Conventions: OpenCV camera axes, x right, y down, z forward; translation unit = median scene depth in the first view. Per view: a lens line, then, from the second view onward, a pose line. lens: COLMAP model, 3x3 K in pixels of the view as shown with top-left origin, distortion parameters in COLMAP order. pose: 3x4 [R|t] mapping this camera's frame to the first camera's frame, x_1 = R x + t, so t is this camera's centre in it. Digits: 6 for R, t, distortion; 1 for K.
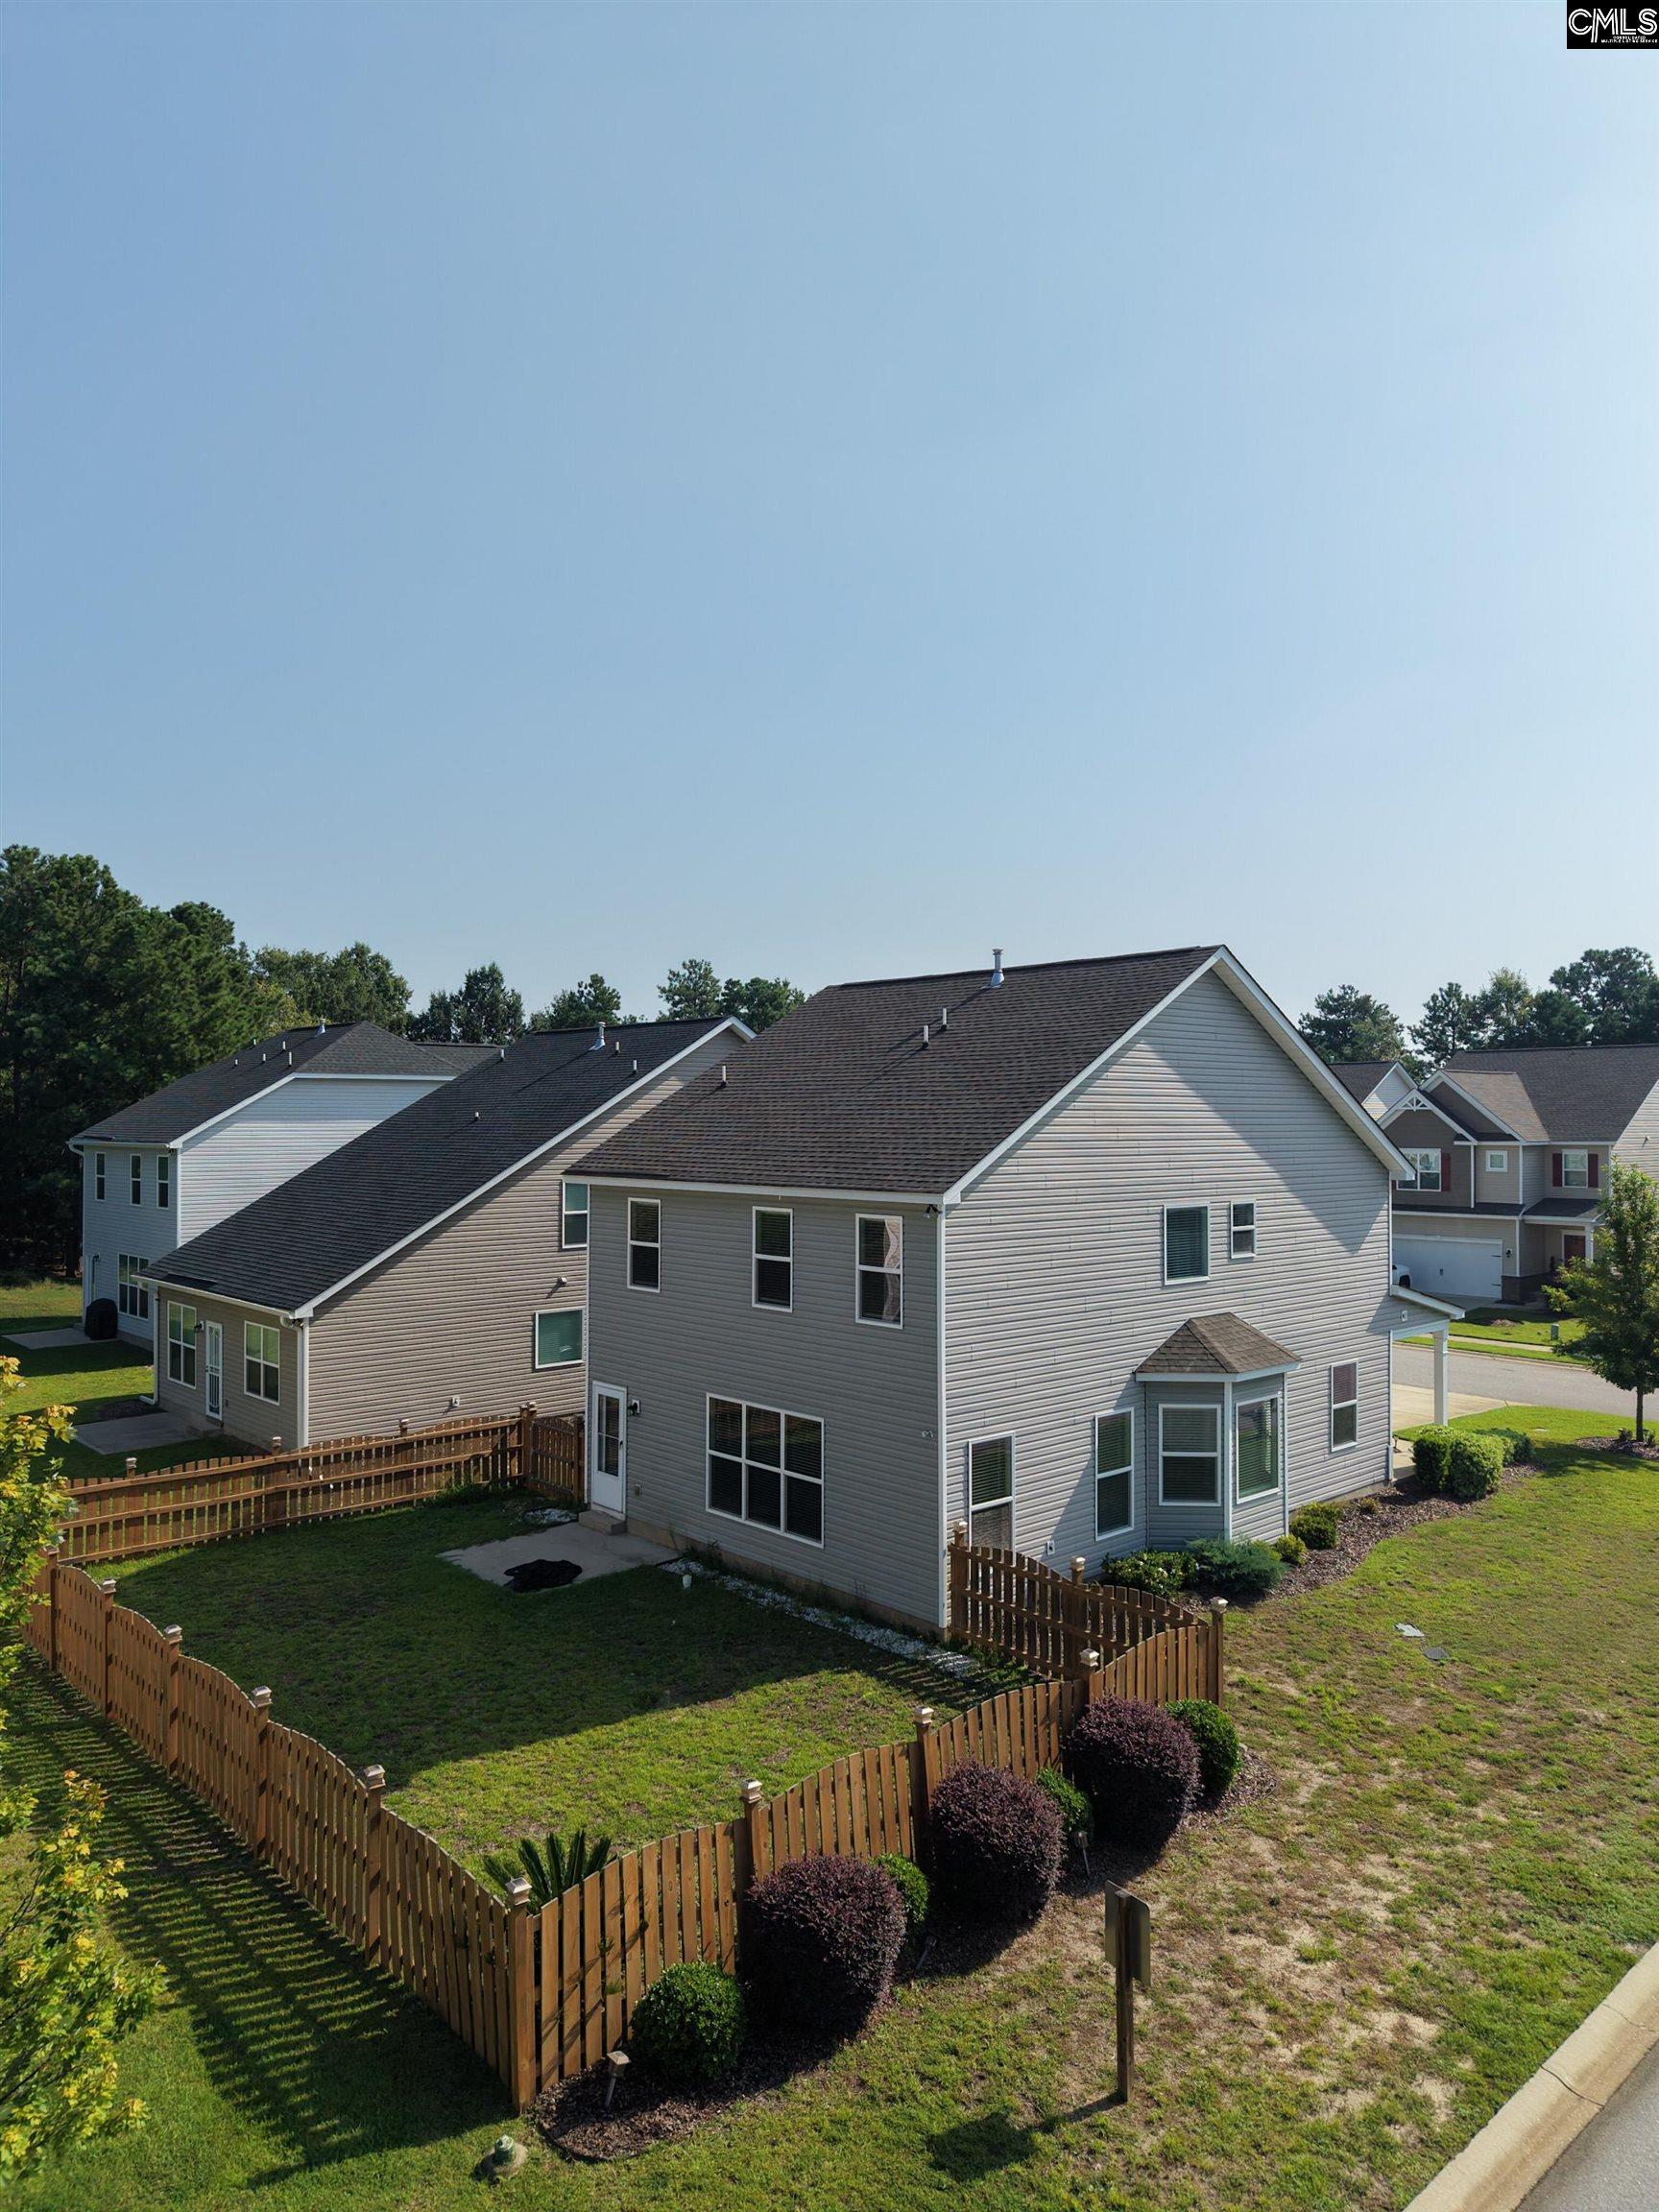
lens RADIAL K [[1469.8, 0, 836.5], [0, 1469.8, 1096.5], [0, 0, 1]] dist [0.035257, -0.029863]
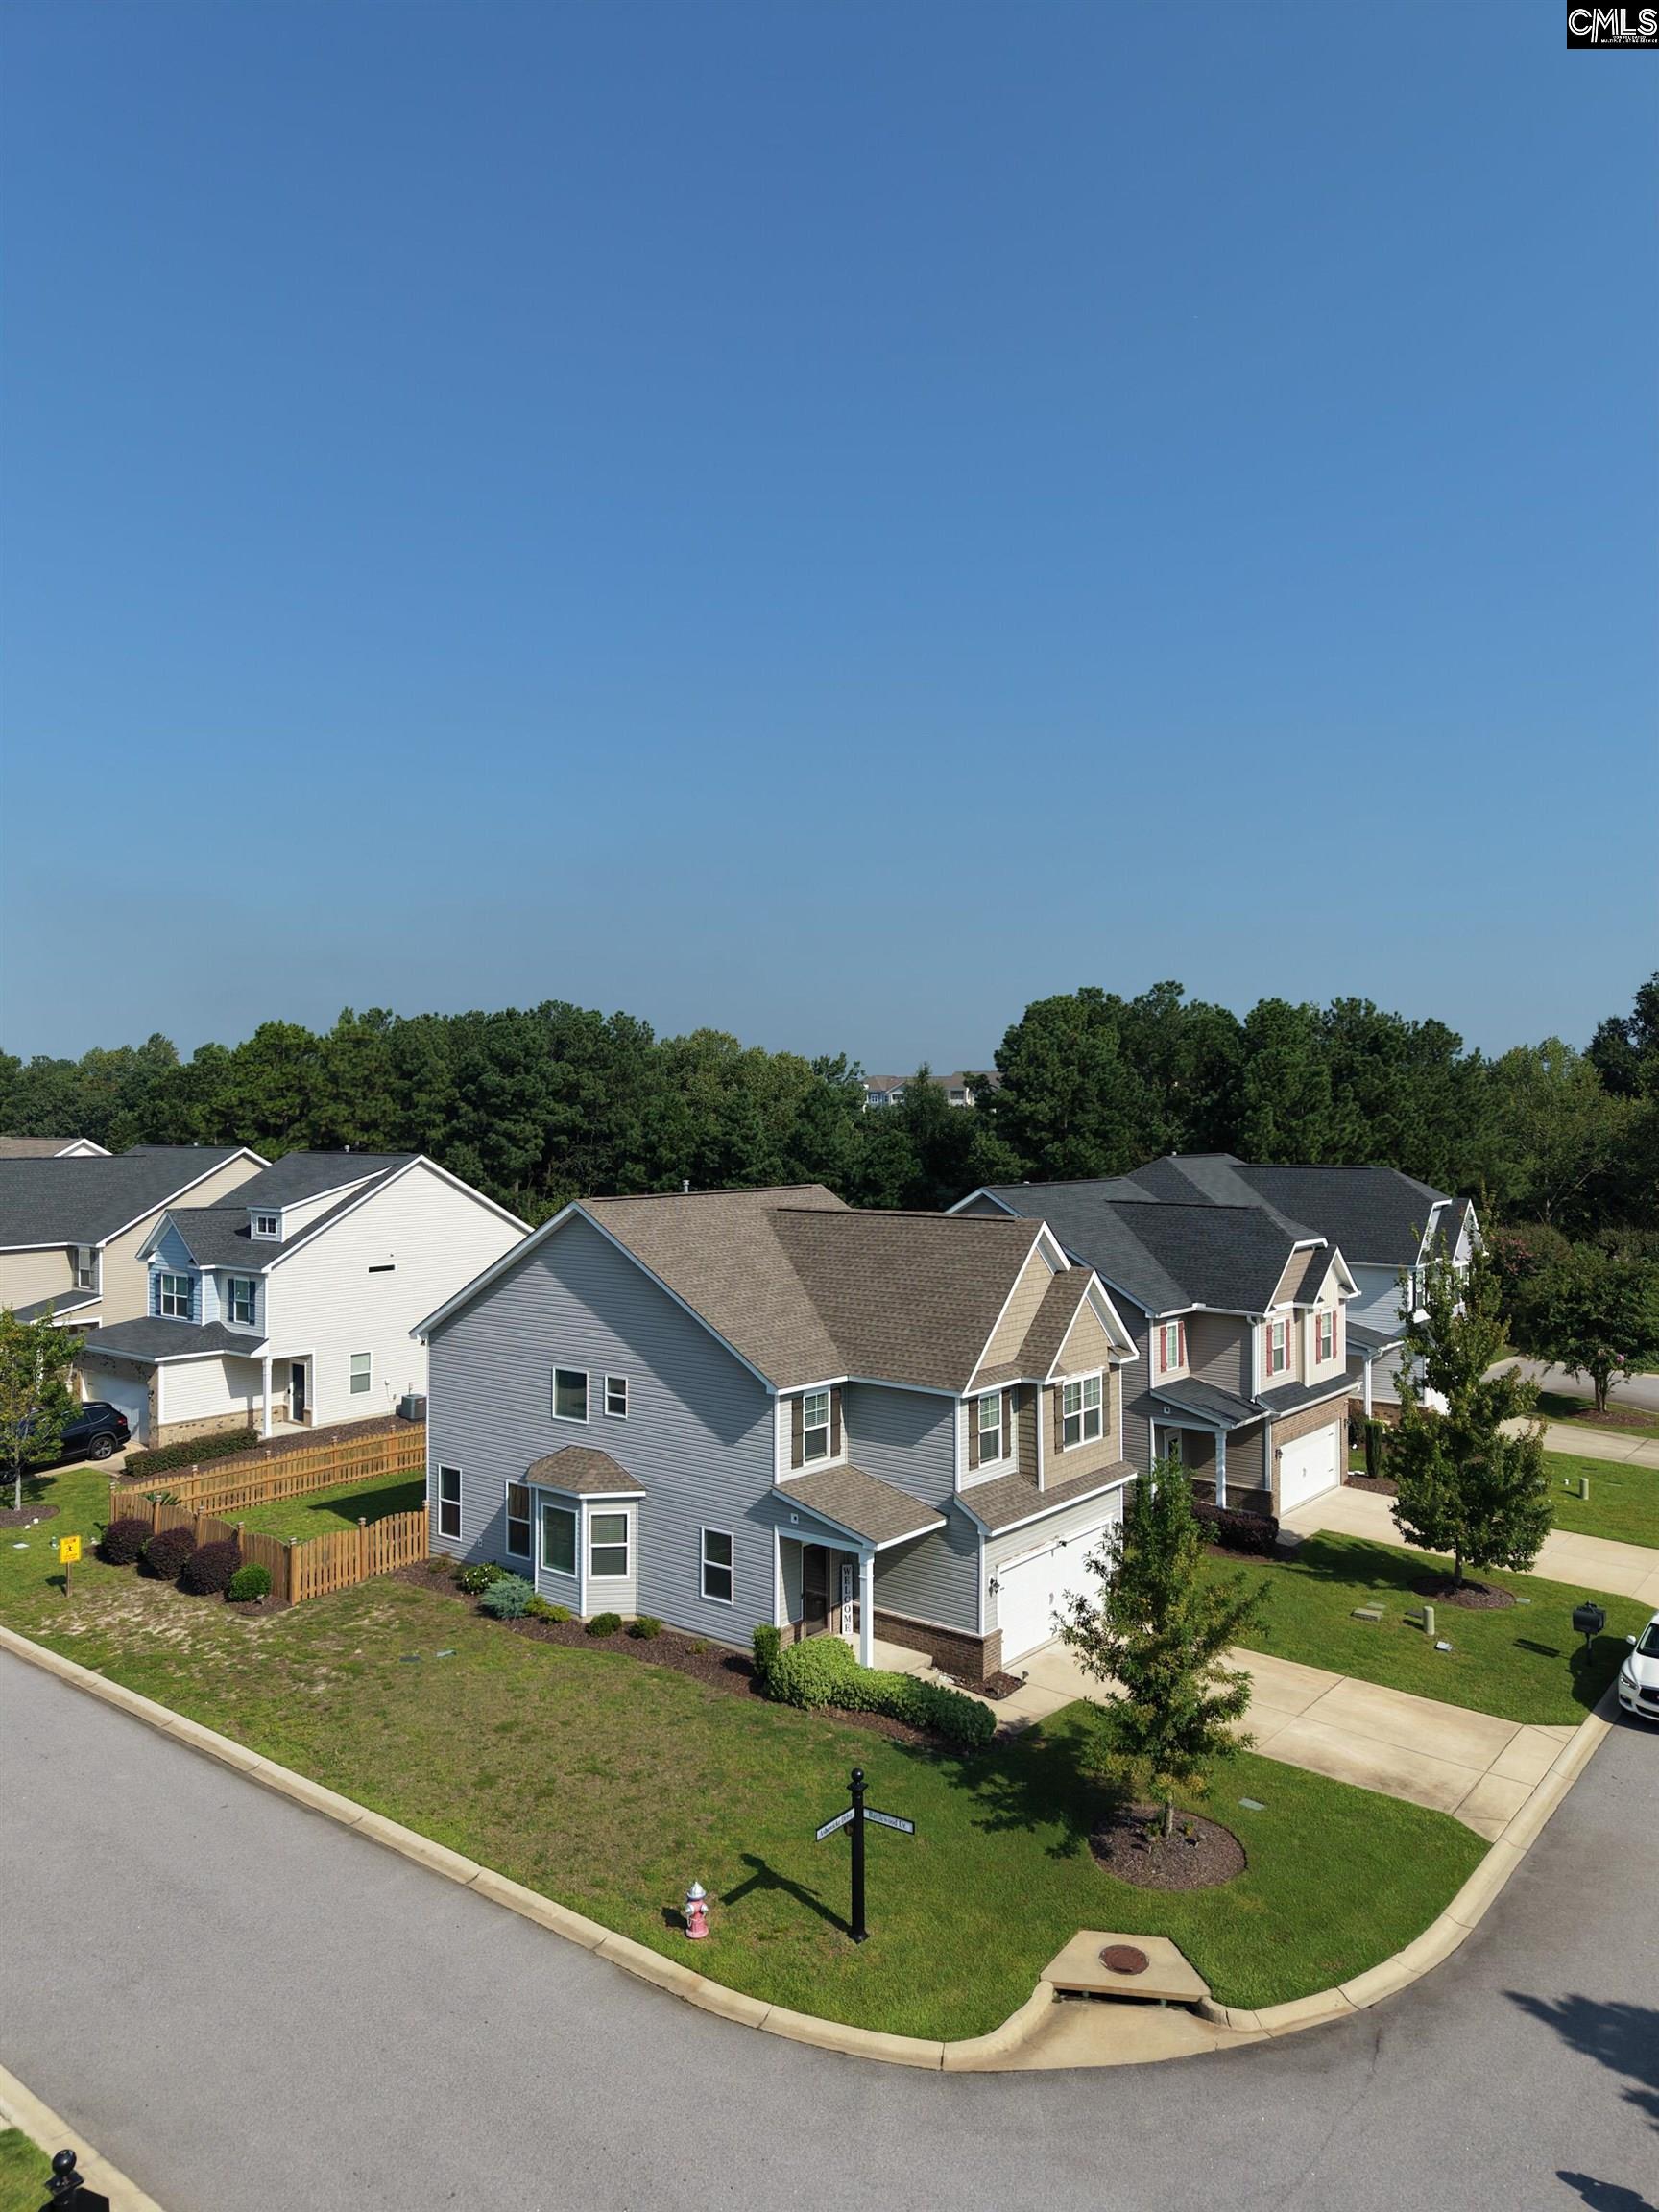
lens RADIAL K [[1469.8, 0, 824.1], [0, 1469.8, 1104.4], [0, 0, 1]] dist [0.035257, -0.029863]
pose [[0.149199, -0.009587, -0.988761, 1.870649], [0.016924, 0.999831, -0.007141, -0.193252], [0.988662, -0.015668, 0.149337, 1.089268]]
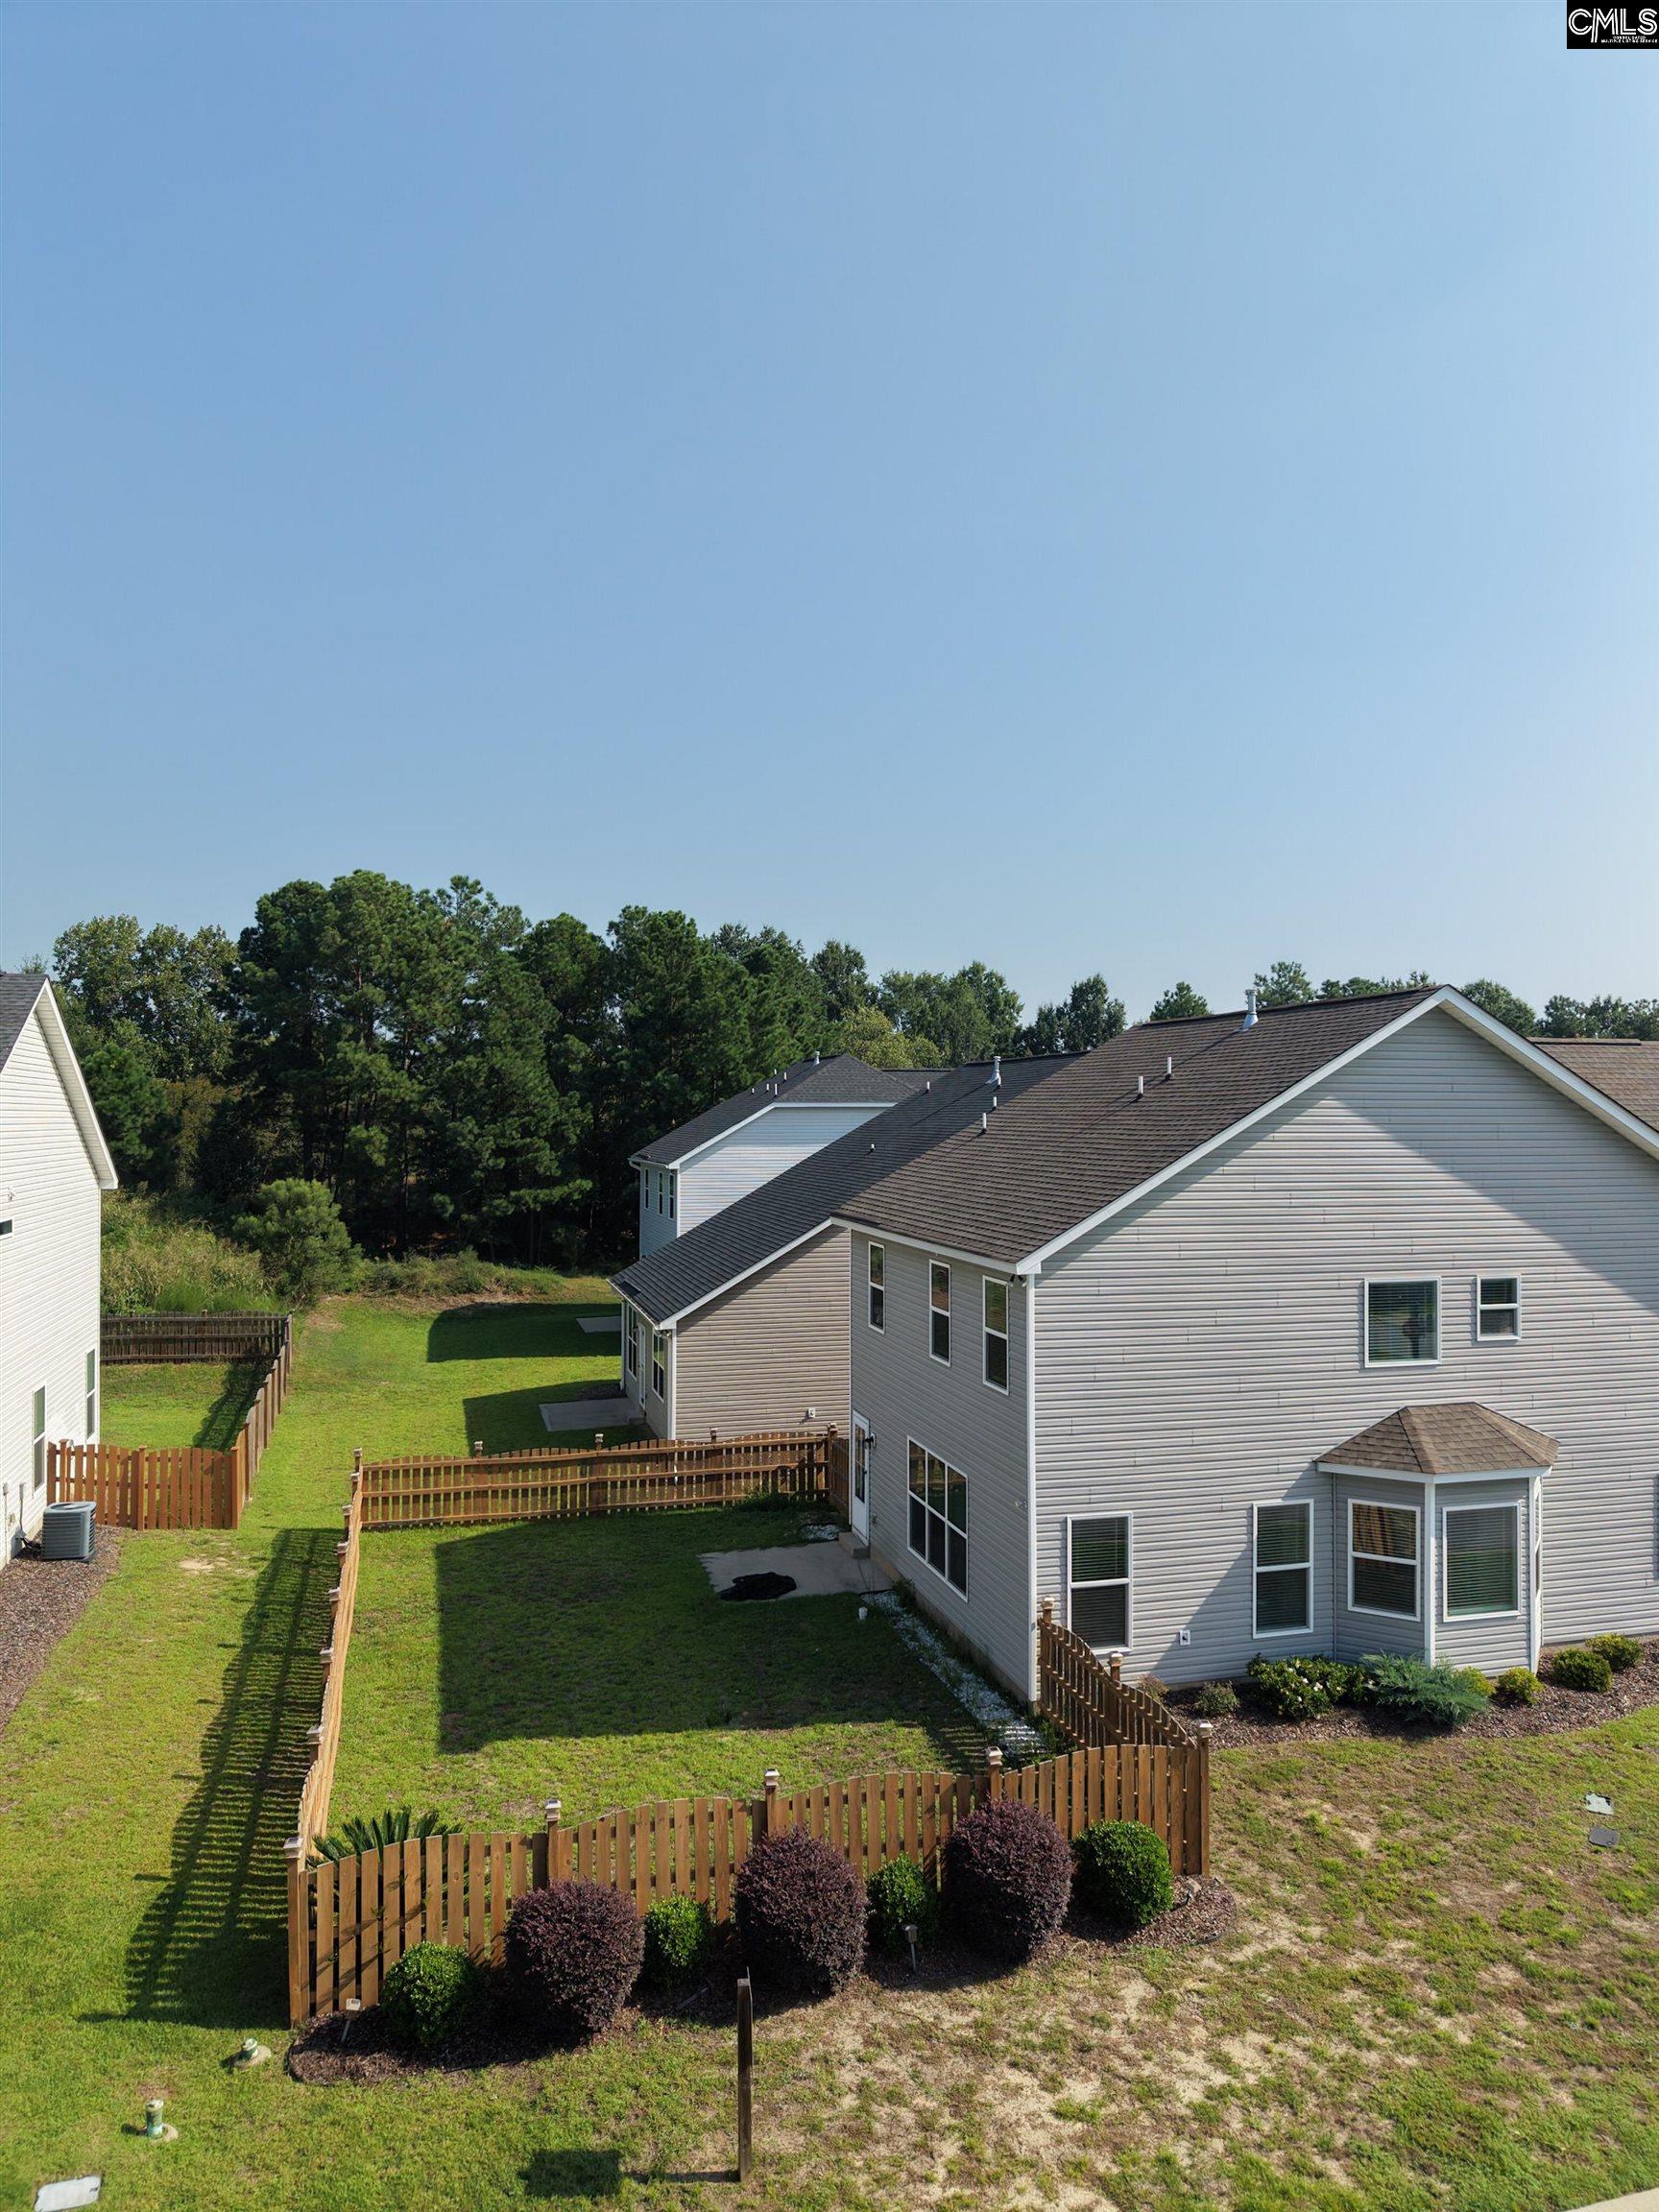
lens RADIAL K [[1469.8, 0, 839.9], [0, 1469.8, 1103.7], [0, 0, 1]] dist [0.035257, -0.029863]
pose [[0.890021, -0.004448, -0.455898, 0.361170], [0.008041, 0.999950, 0.005942, -0.042072], [0.455849, -0.008954, 0.890012, 0.054089]]
